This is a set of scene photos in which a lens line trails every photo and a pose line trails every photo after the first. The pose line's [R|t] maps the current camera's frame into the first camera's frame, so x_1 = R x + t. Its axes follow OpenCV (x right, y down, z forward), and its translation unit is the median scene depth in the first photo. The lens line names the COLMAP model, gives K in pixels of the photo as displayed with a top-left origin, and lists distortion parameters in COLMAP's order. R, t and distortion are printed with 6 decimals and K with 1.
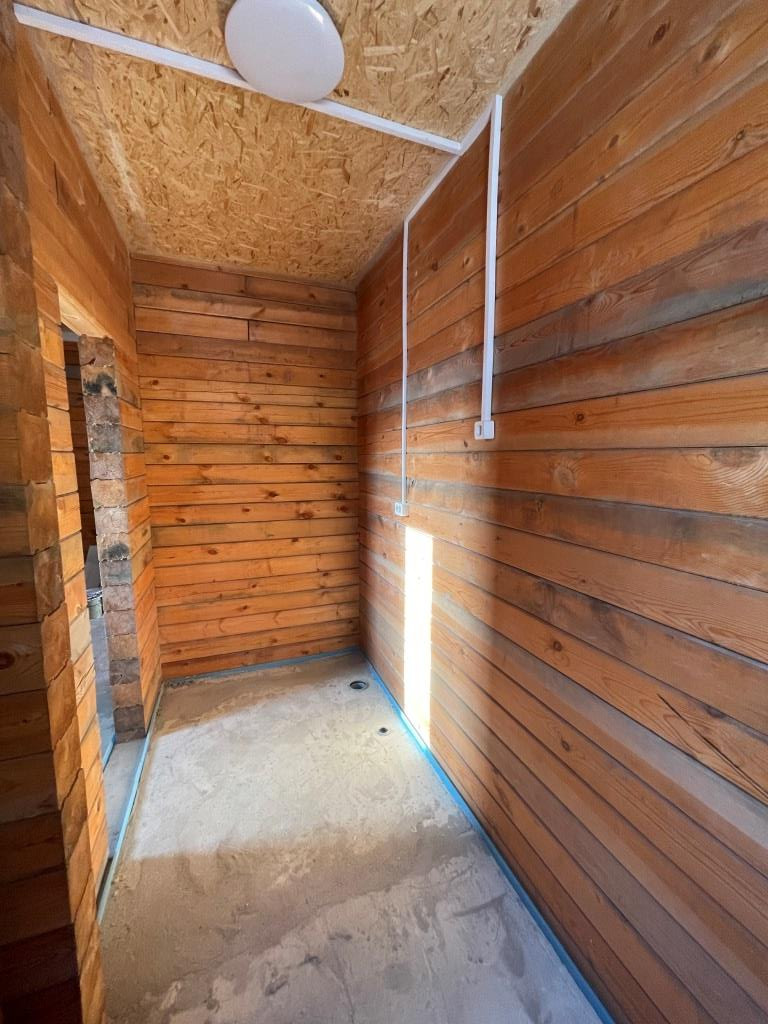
lens RADIAL K [[413.4, 0, 383.7], [0, 413.4, 509.3], [0, 0, 1]] dist [-0.001846, -0.000518]
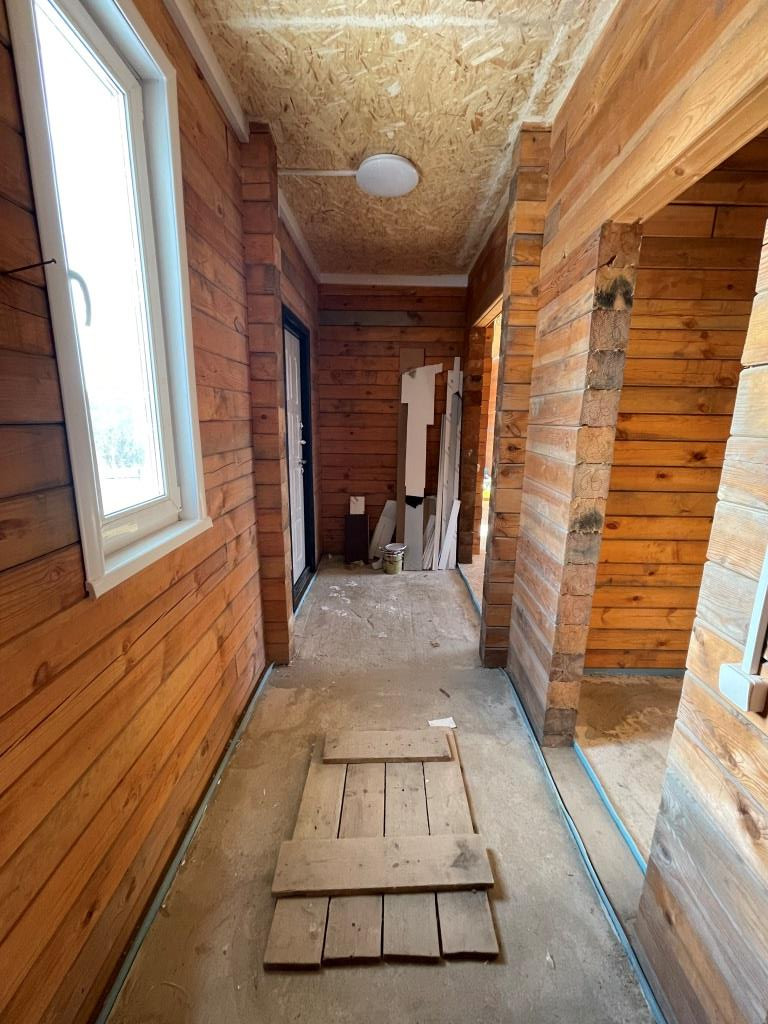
lens RADIAL K [[413.4, 0, 392.1], [0, 413.4, 508.5], [0, 0, 1]] dist [-0.001846, -0.000518]
pose [[0.932684, 0.086699, -0.350121, -0.536942], [-0.057310, 0.993972, 0.093467, 0.019673], [0.356114, -0.067109, 0.932030, 0.109897]]
